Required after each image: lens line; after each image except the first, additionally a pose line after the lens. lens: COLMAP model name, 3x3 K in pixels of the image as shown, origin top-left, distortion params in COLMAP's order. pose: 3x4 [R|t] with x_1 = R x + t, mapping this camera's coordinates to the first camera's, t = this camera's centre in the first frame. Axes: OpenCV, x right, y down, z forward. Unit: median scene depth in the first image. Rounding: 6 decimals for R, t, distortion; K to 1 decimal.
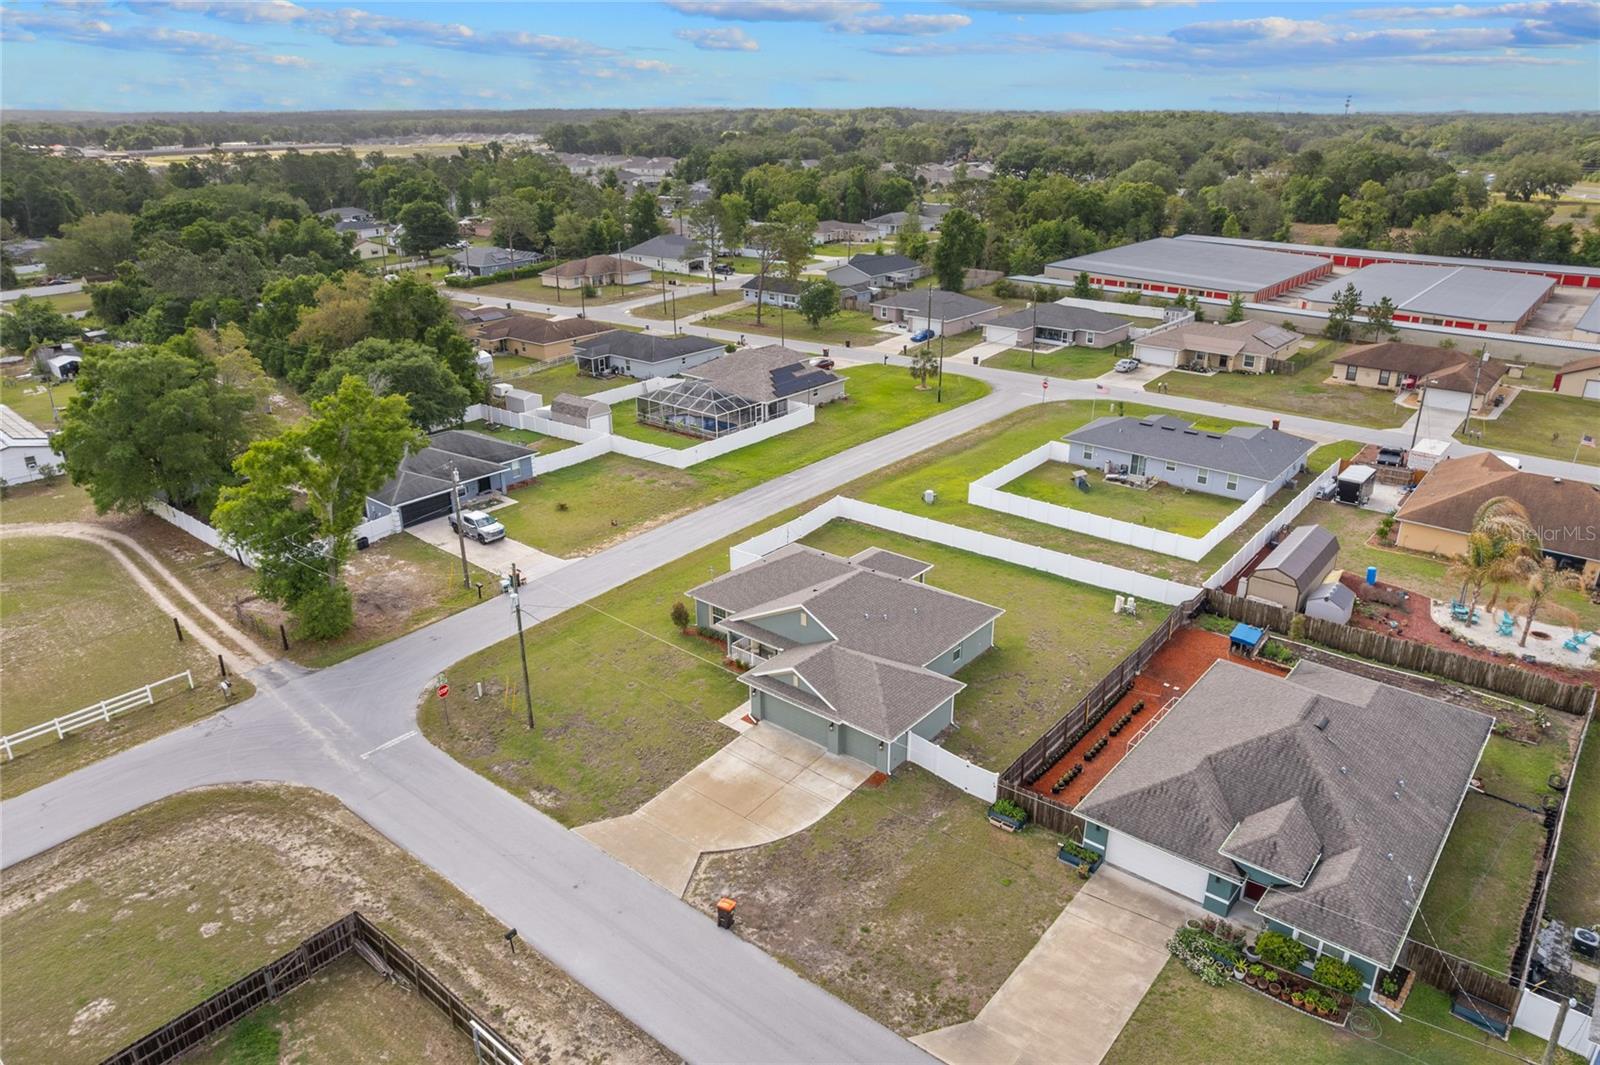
lens RADIAL K [[1044.0, 0, 805.3], [0, 1044.0, 530.4], [0, 0, 1]] dist [-0.069048, 0.048485]
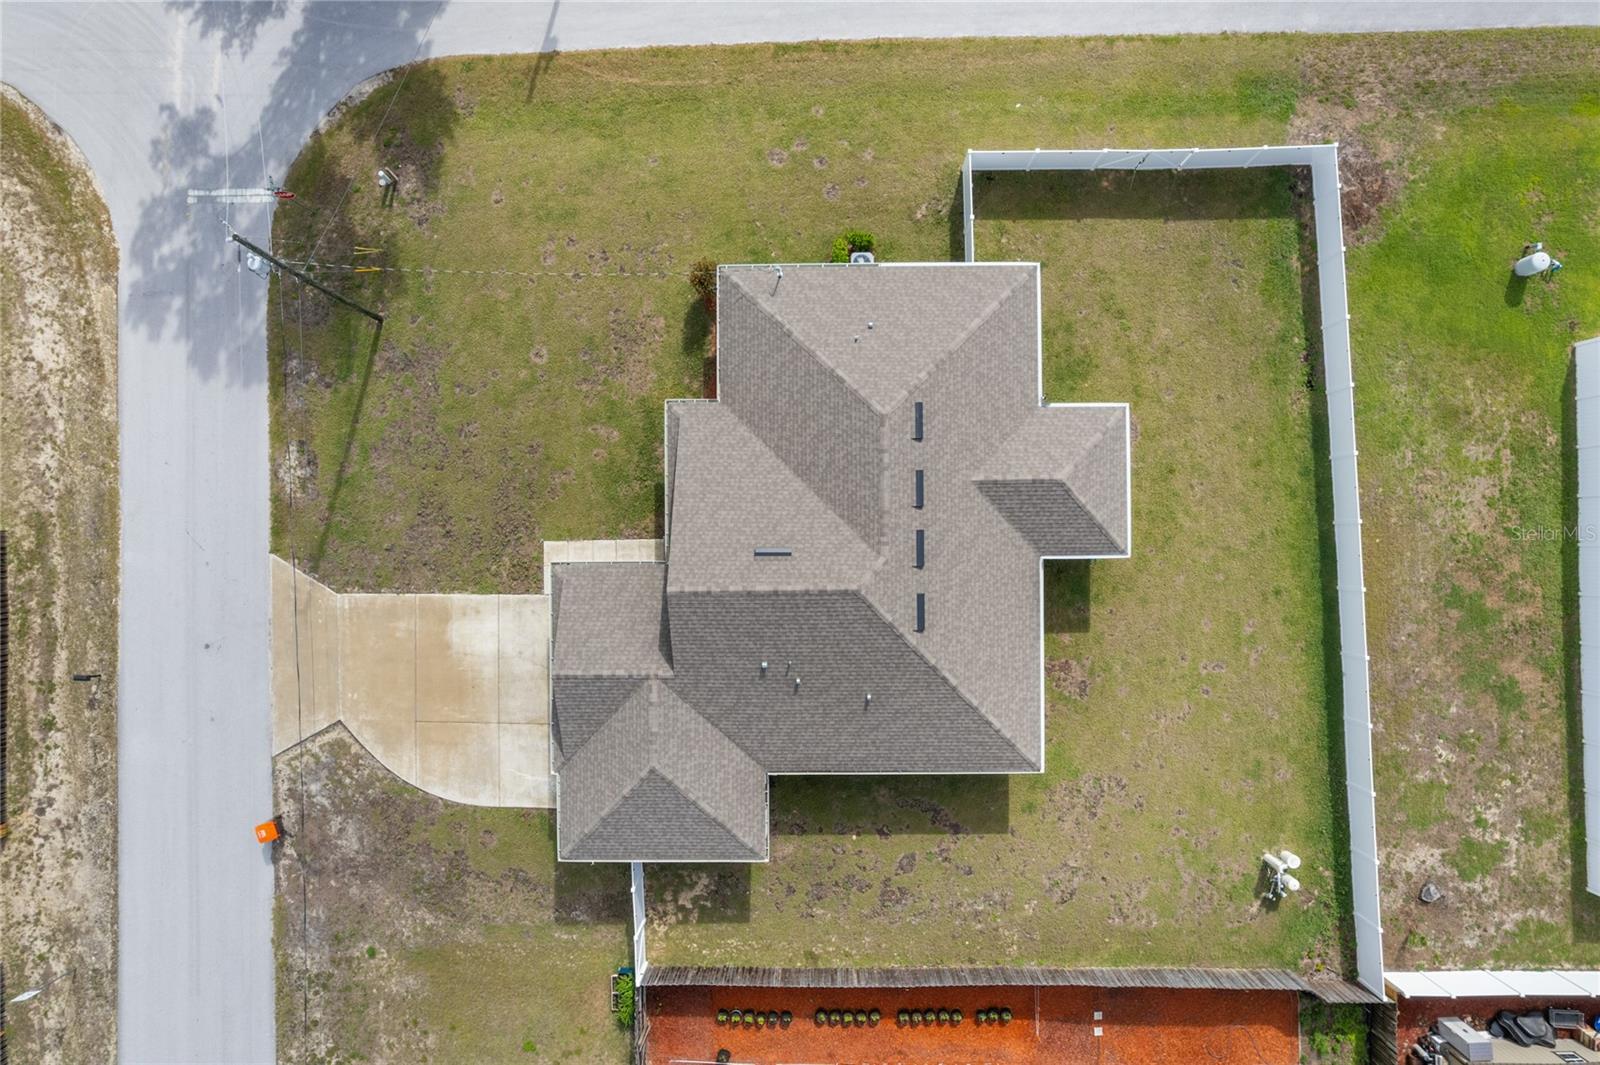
lens RADIAL K [[1028.7, 0, 805.9], [0, 1028.7, 529.0], [0, 0, 1]] dist [-0.079233, 0.073893]
pose [[0.645567, 0.763564, -0.014609, 0.025771], [-0.279953, 0.254401, 0.925692, -0.465328], [0.710542, -0.593507, 0.377995, 0.881000]]
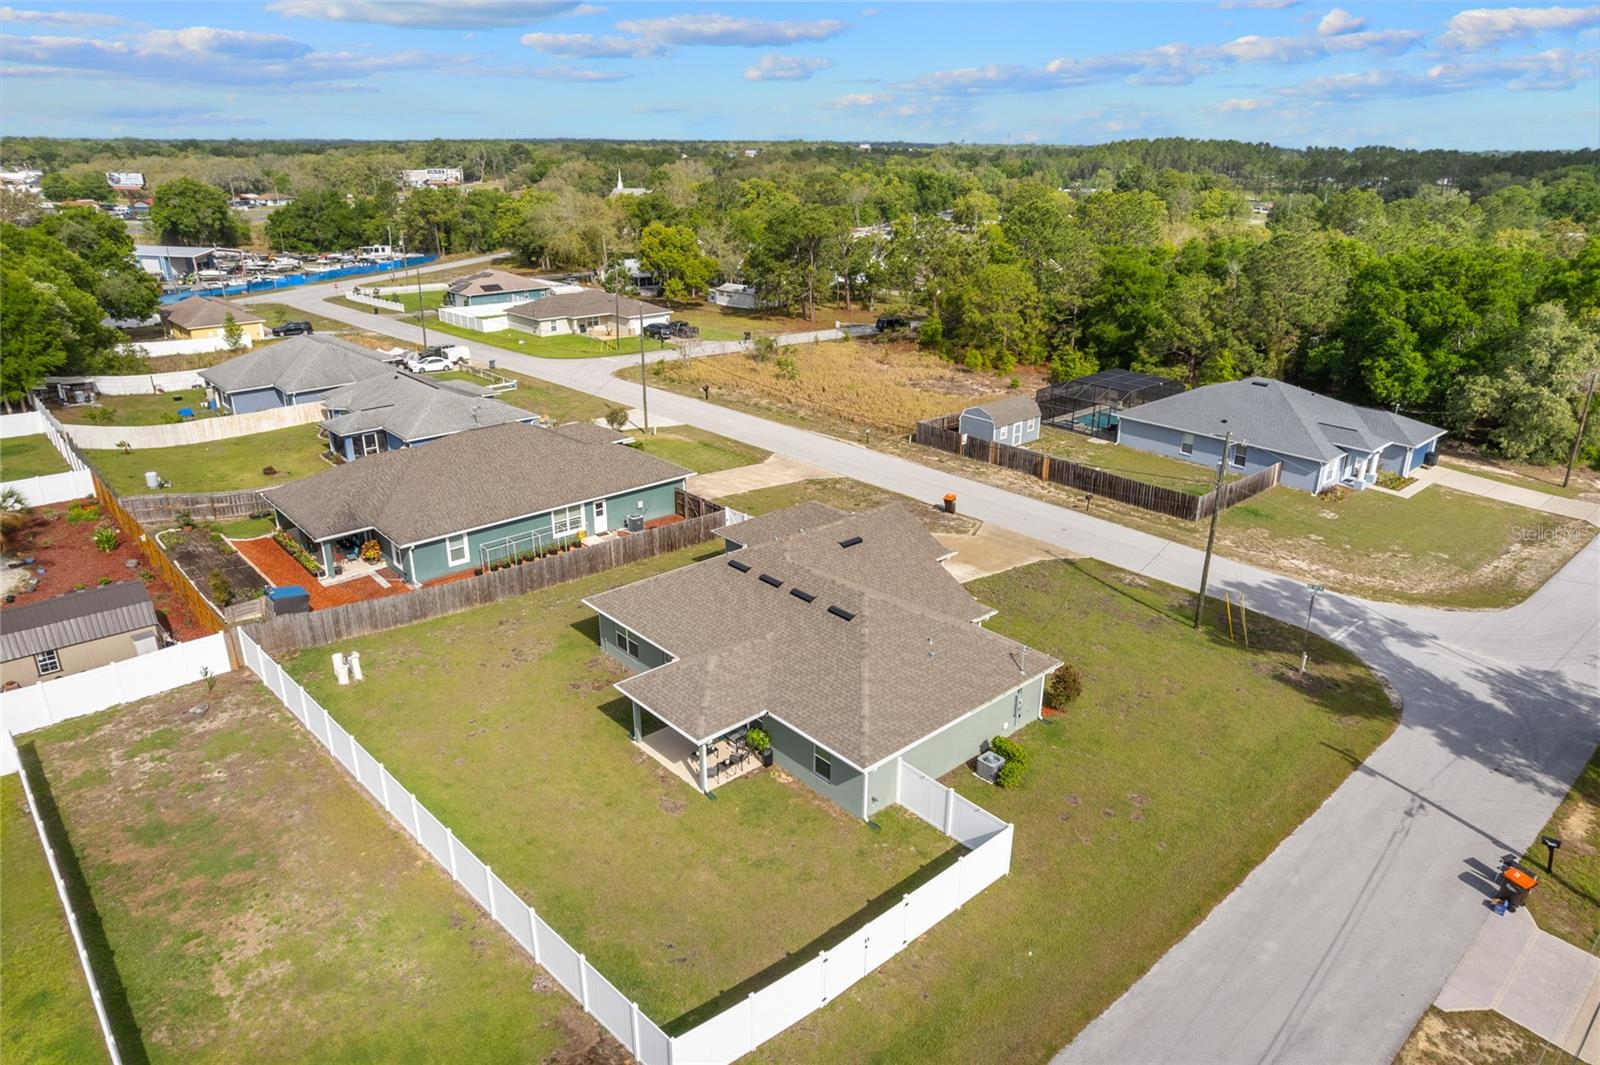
lens RADIAL K [[1028.7, 0, 805.9], [0, 1028.7, 529.0], [0, 0, 1]] dist [-0.079233, 0.073893]
pose [[-0.990482, -0.051314, 0.127718, -0.046825], [0.049308, 0.734038, 0.677316, -0.468642], [-0.128505, 0.677167, -0.724521, 1.624463]]
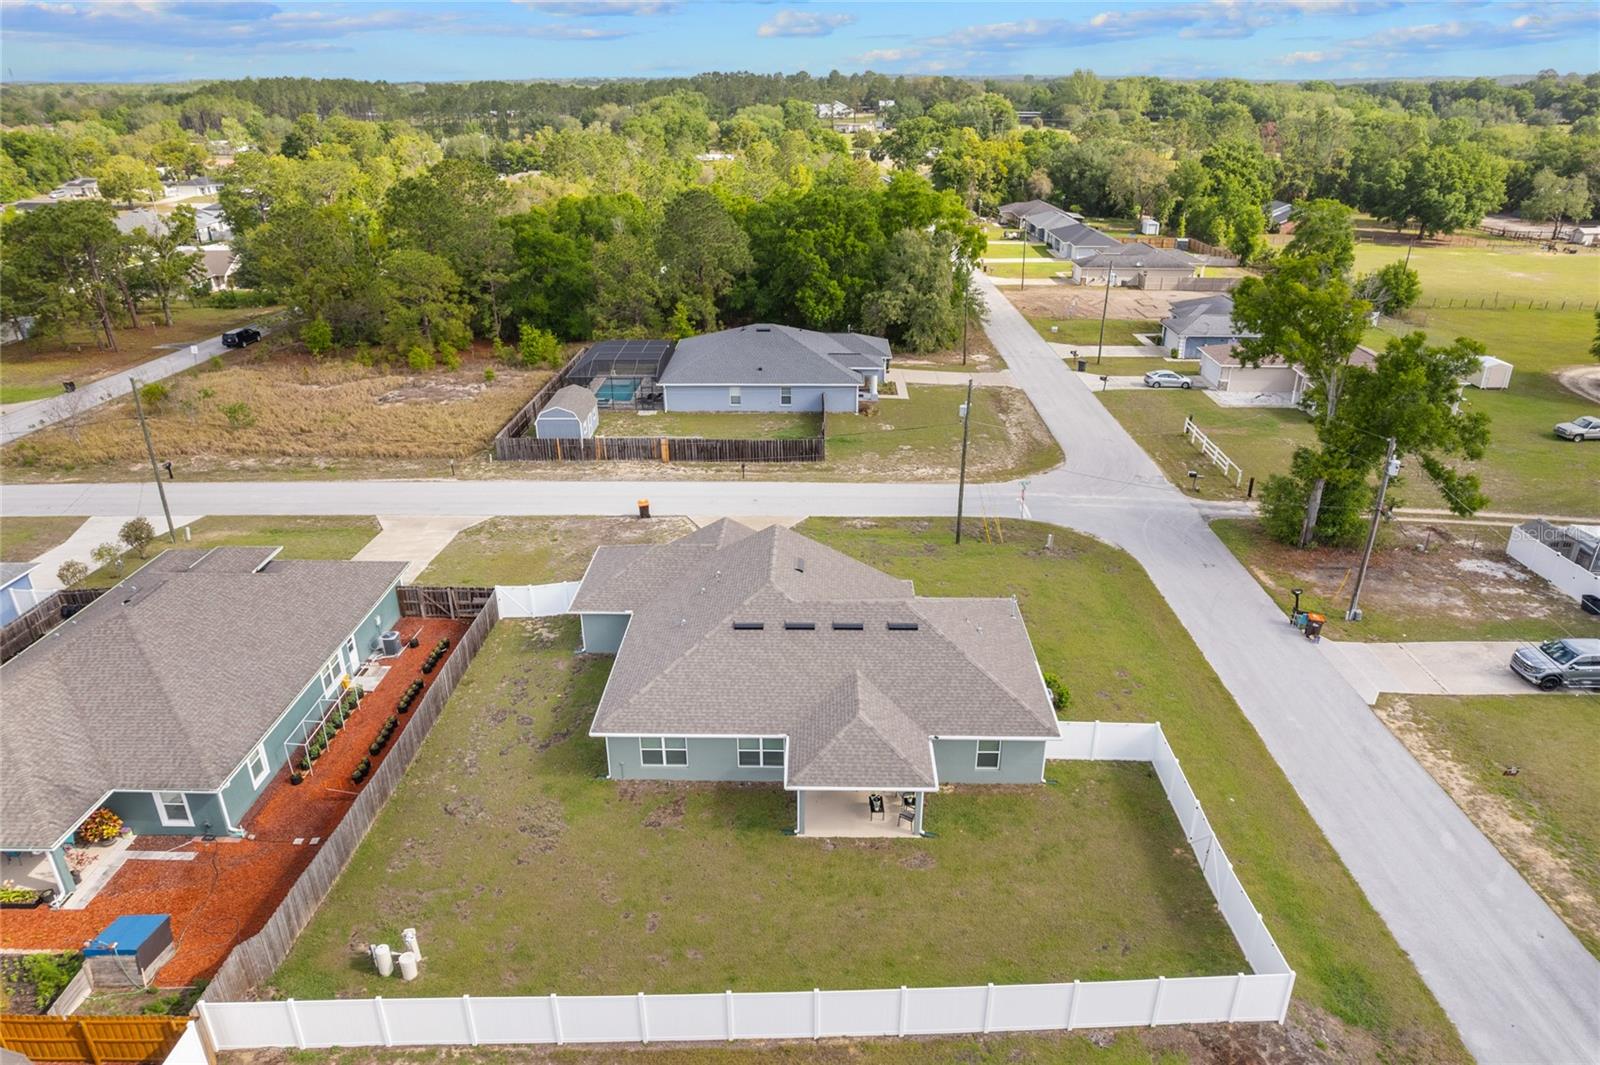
lens RADIAL K [[1044.0, 0, 805.3], [0, 1044.0, 530.4], [0, 0, 1]] dist [-0.069048, 0.048485]
pose [[-0.780819, 0.259054, -0.568518, 0.451239], [-0.228699, 0.728304, 0.645964, -0.466468], [0.581394, 0.634400, -0.509429, 1.456218]]
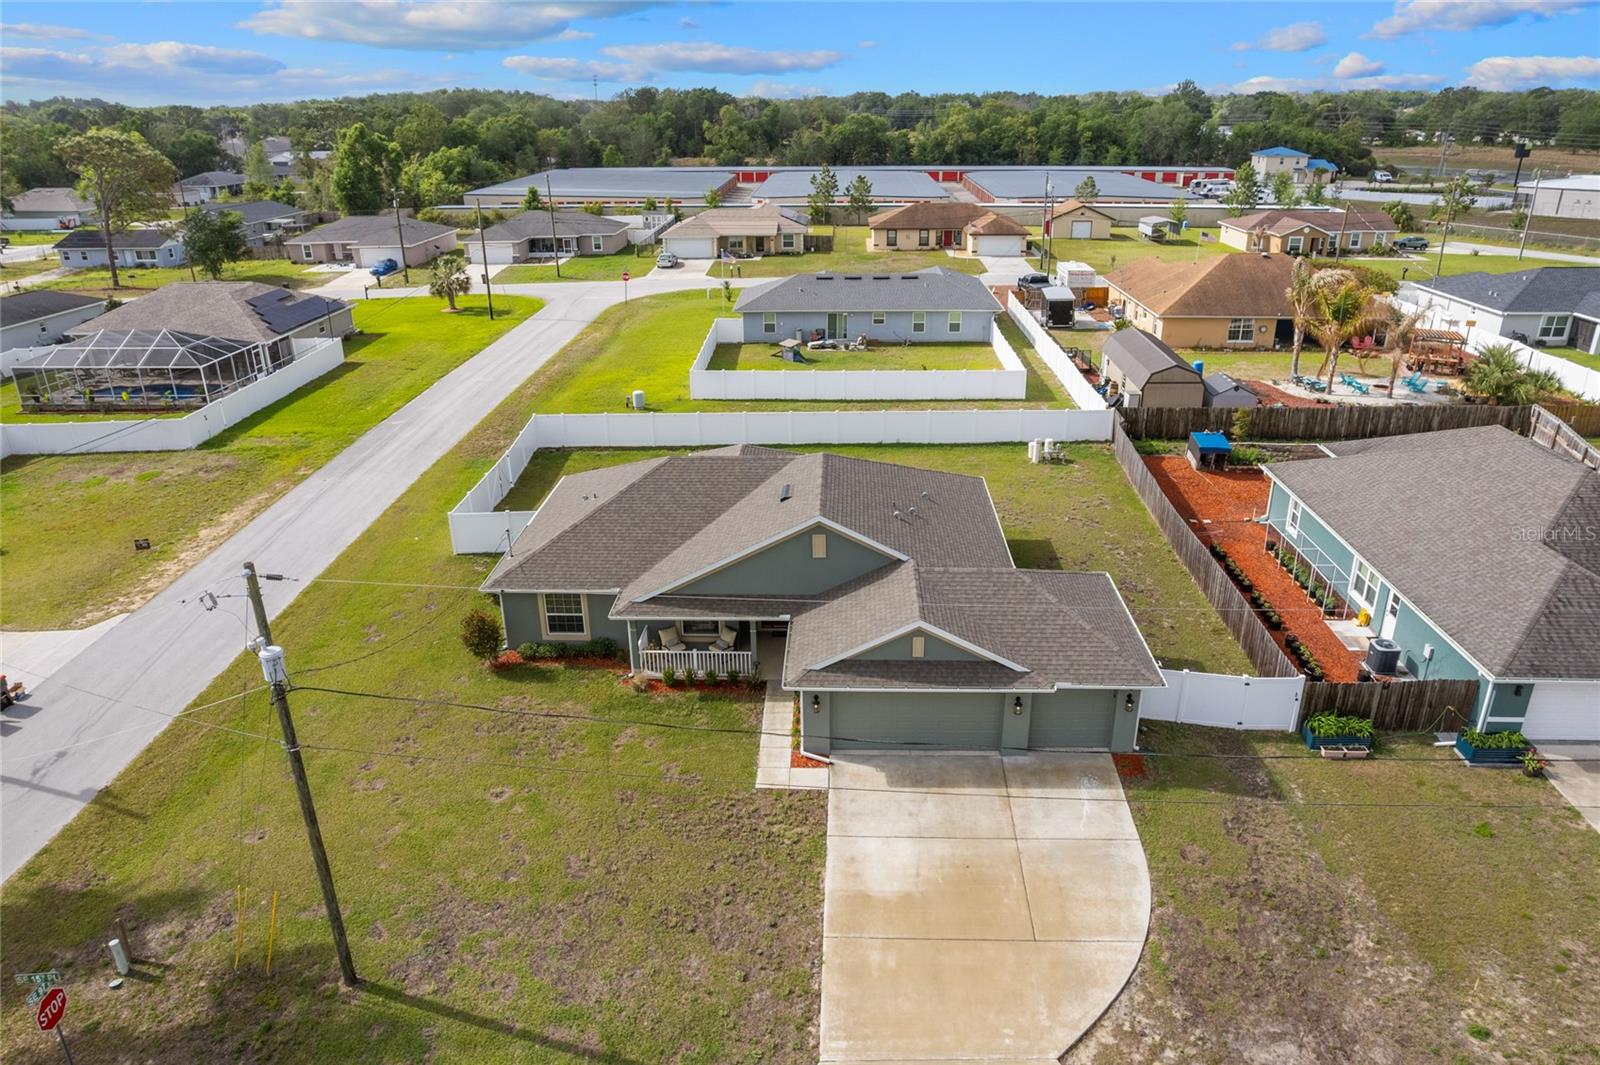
lens RADIAL K [[1051.1, 0, 800.0], [0, 1051.1, 532.5], [0, 0, 1]] dist [-0.069608, 0.064019]
pose [[0.795058, -0.237079, 0.558280, -0.310878], [0.234914, 0.968967, 0.076937, 0.036837], [-0.559194, 0.069978, 0.826078, 0.583804]]
